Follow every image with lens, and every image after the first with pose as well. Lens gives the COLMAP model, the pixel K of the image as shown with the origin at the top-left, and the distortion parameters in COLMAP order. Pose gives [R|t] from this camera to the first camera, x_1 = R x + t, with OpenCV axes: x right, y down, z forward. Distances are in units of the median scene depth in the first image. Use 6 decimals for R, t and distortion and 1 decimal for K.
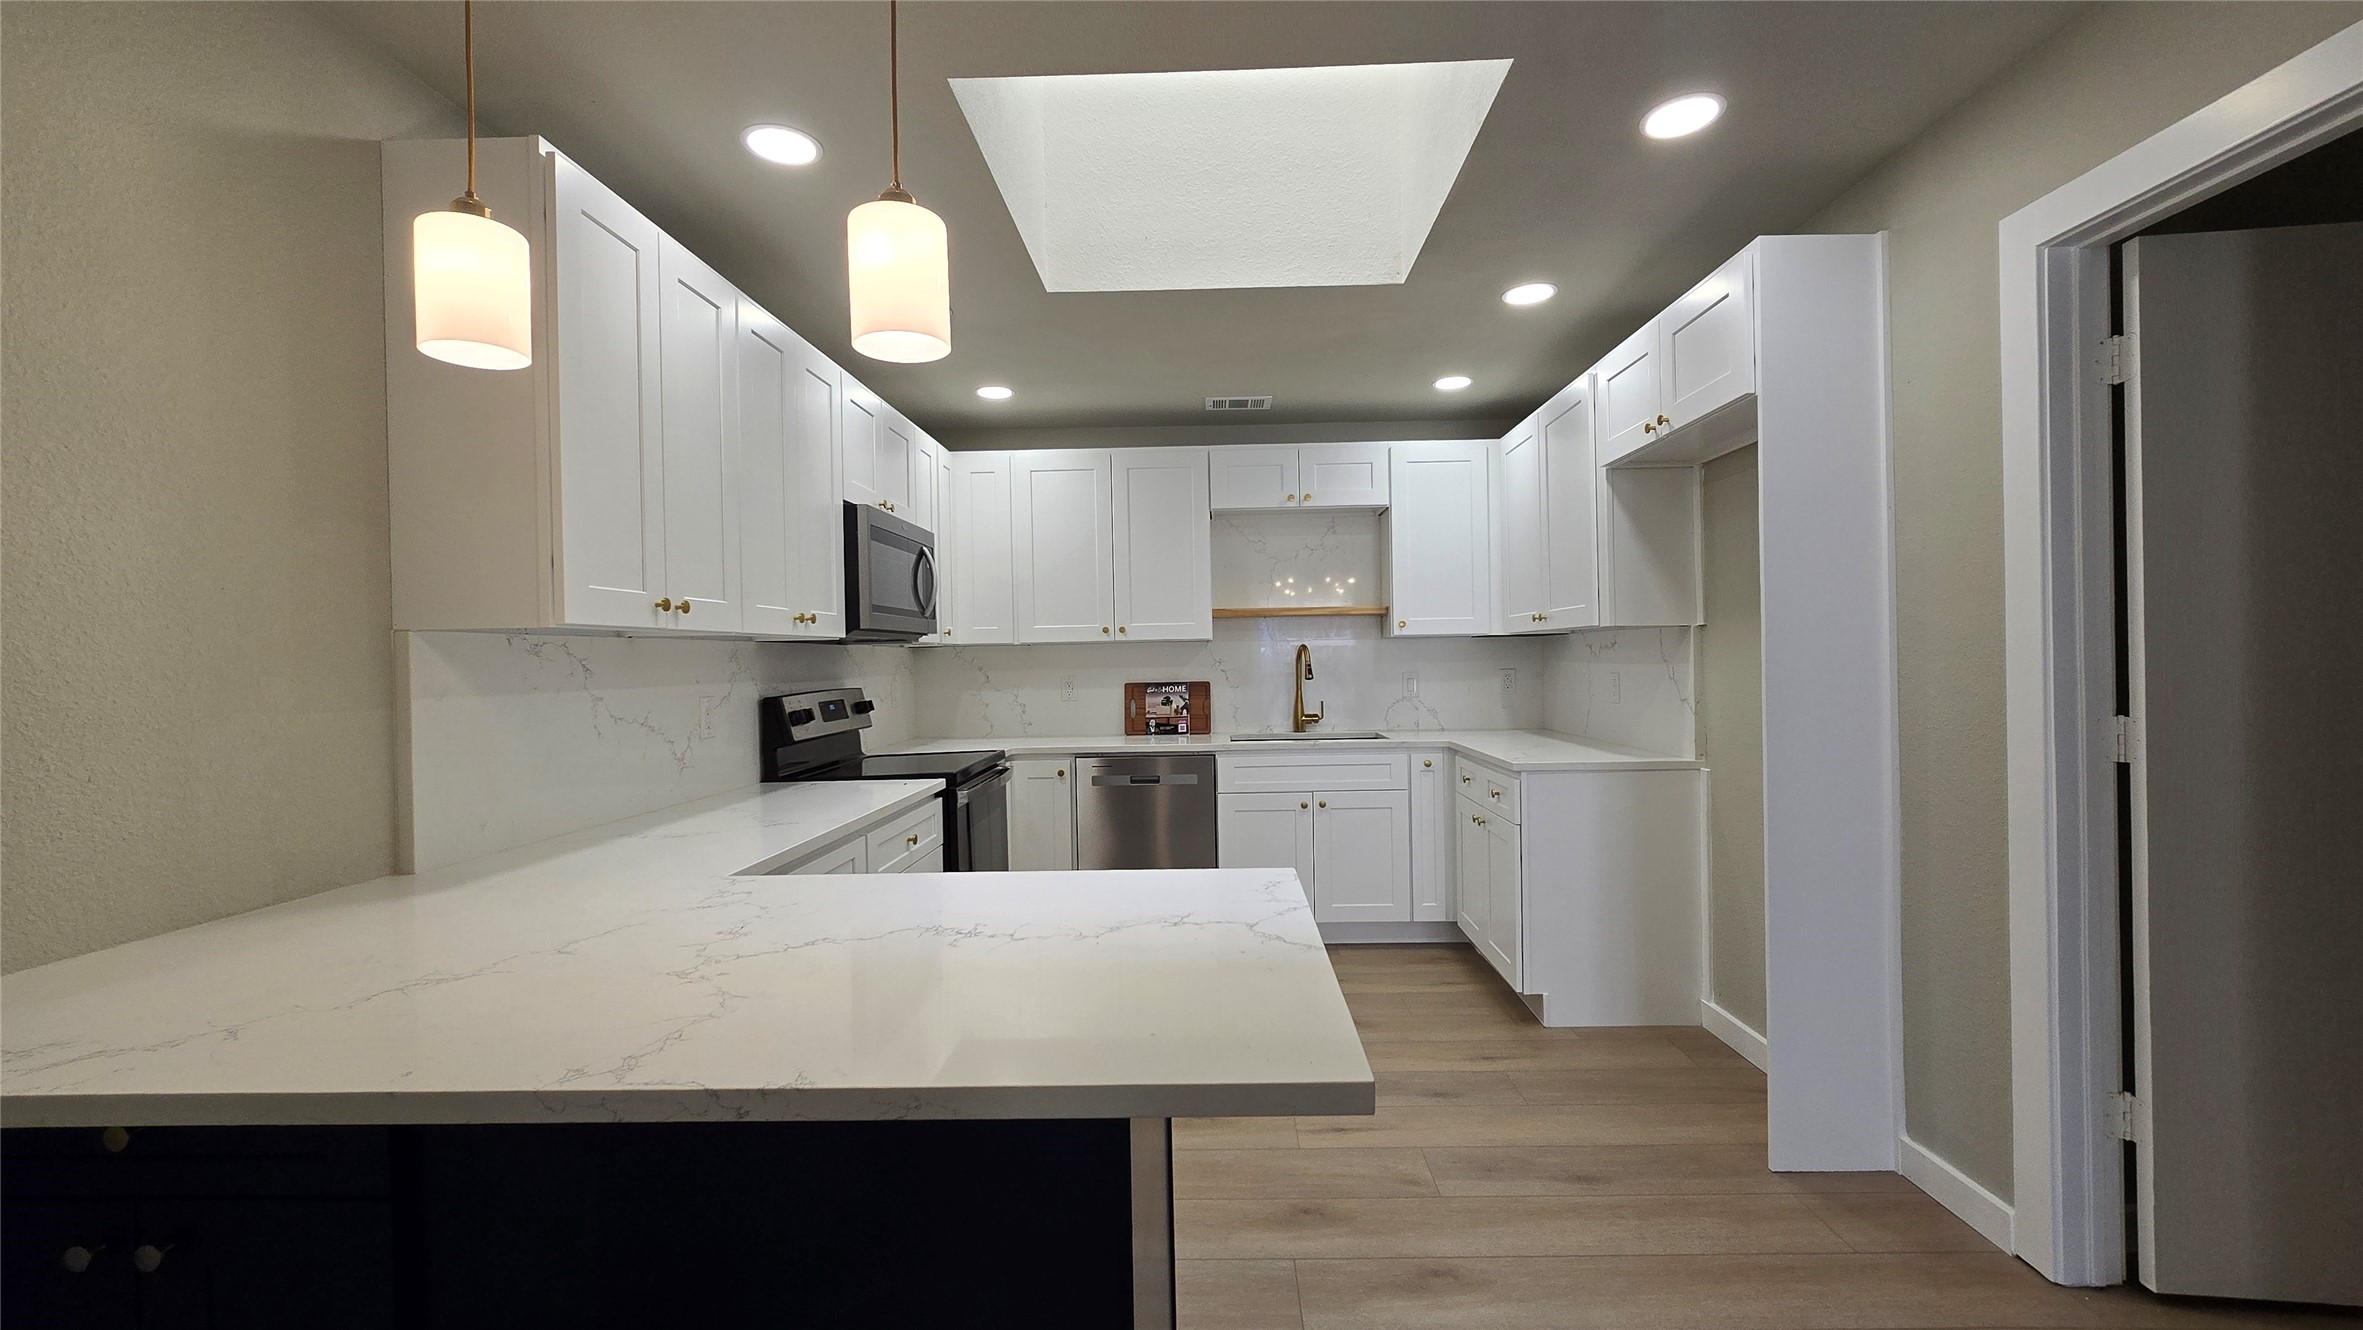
lens RADIAL K [[981.1, 0, 1184.1], [0, 981.1, 663.6], [0, 0, 1]] dist [-0.000543, -0.000213]
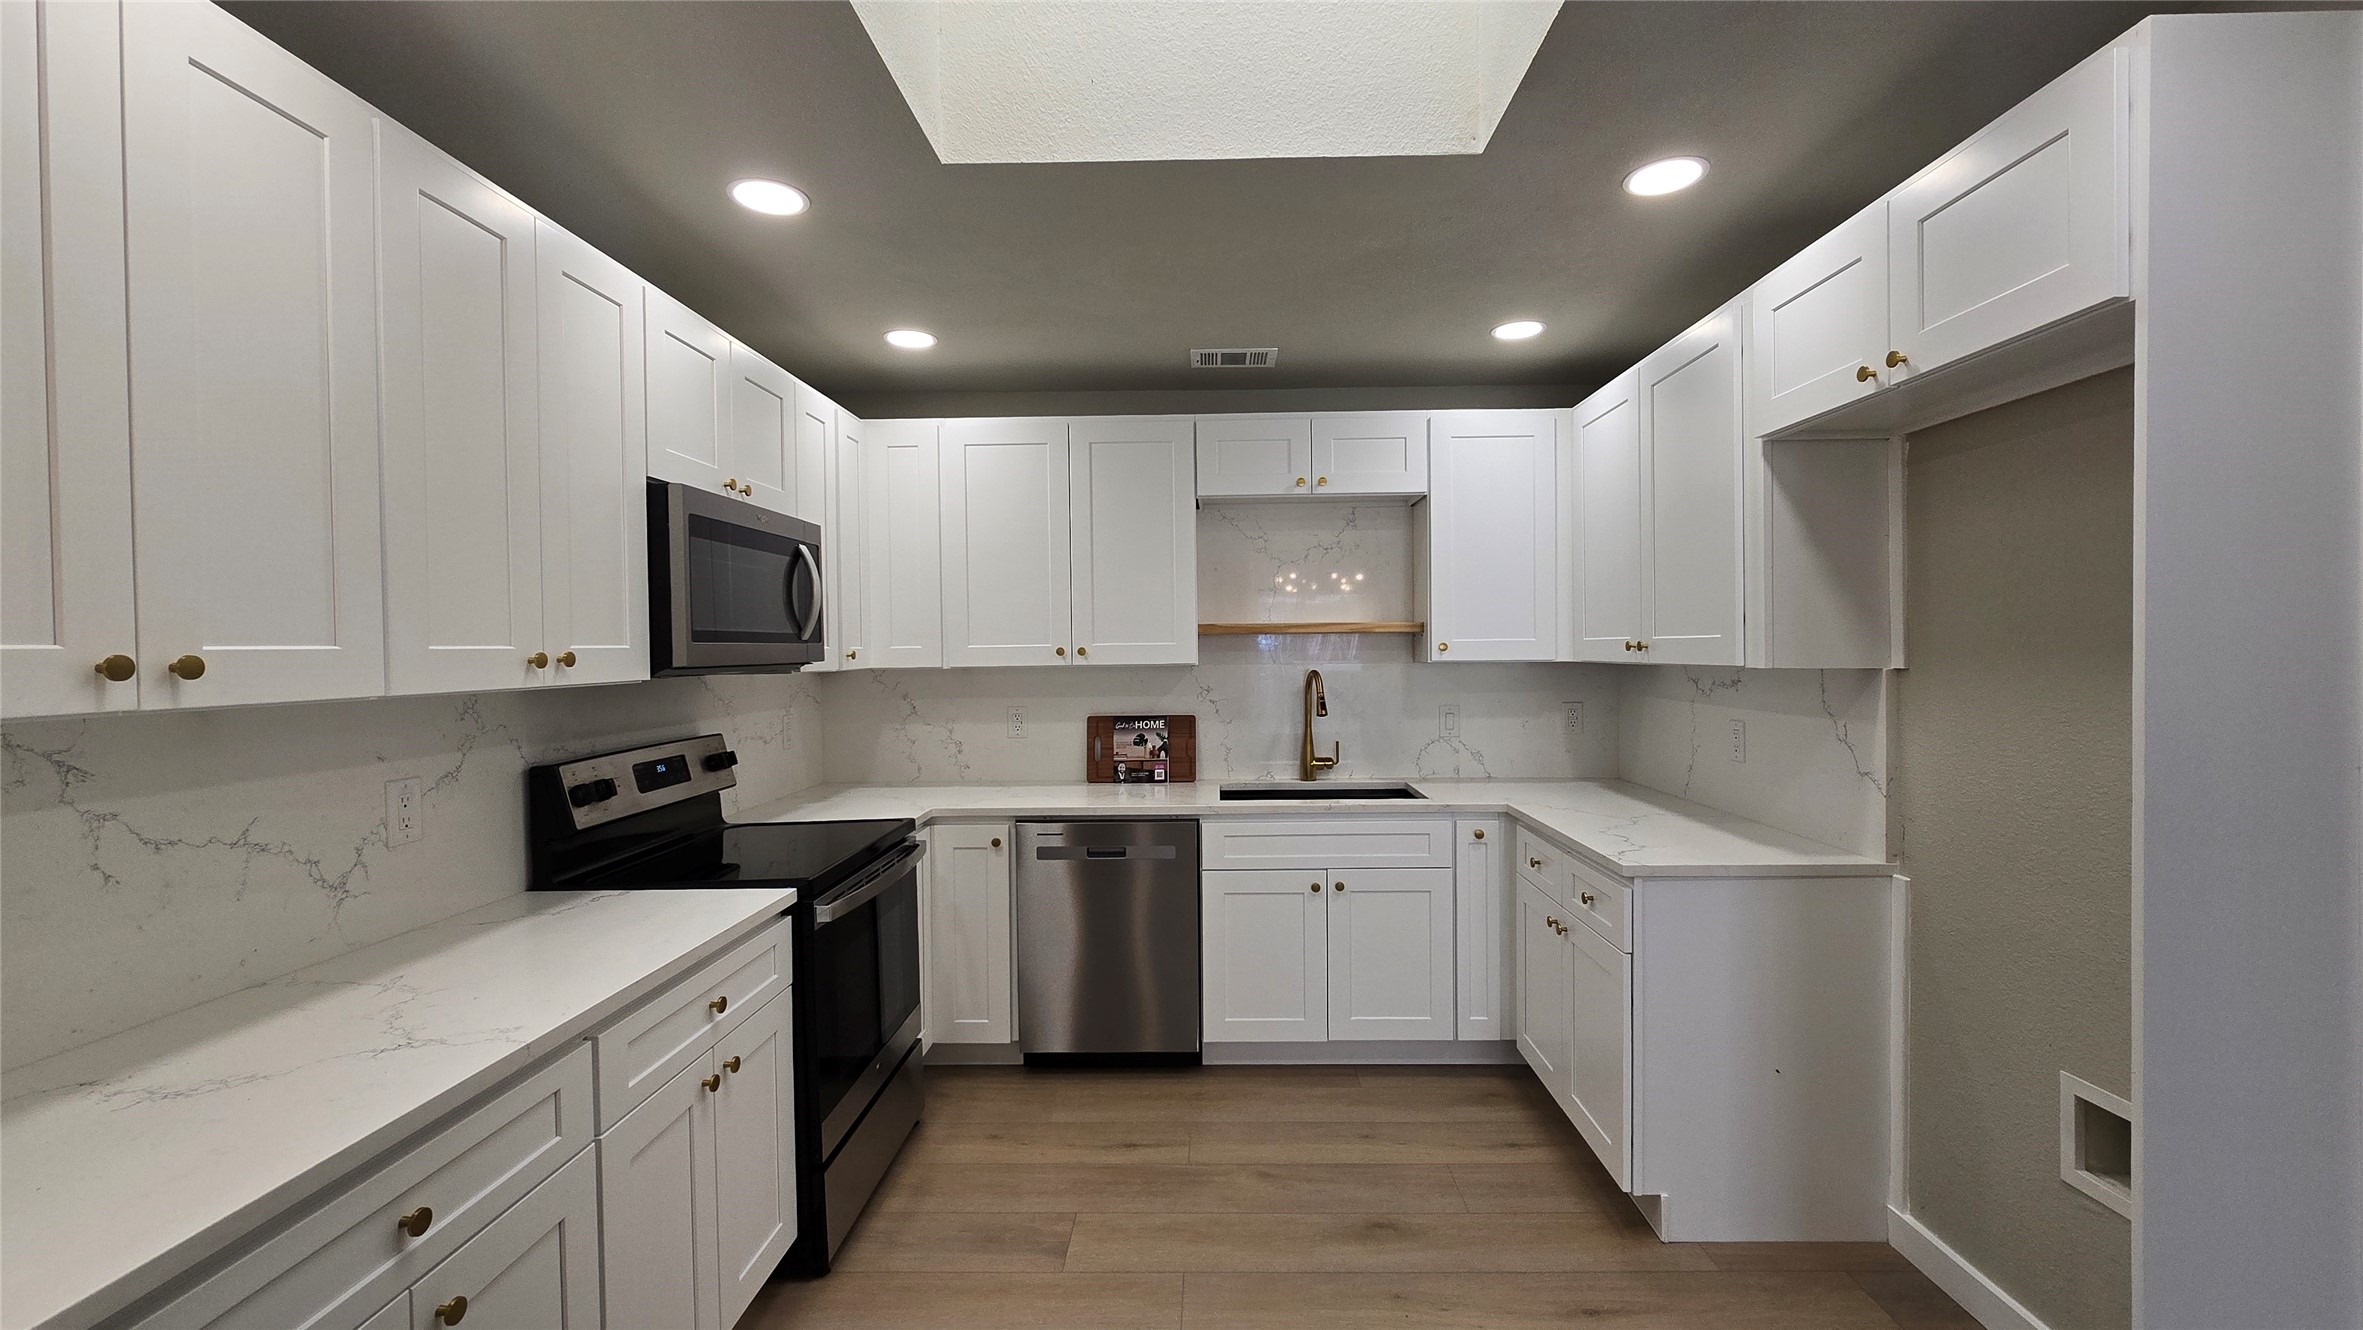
lens RADIAL K [[981.1, 0, 1185.3], [0, 981.1, 663.7], [0, 0, 1]] dist [-0.000543, -0.000213]
pose [[0.999969, 0.007133, 0.003332, 0.021788], [-0.007169, 0.999915, 0.010907, -0.044705], [-0.003254, -0.010930, 0.999935, 0.297027]]
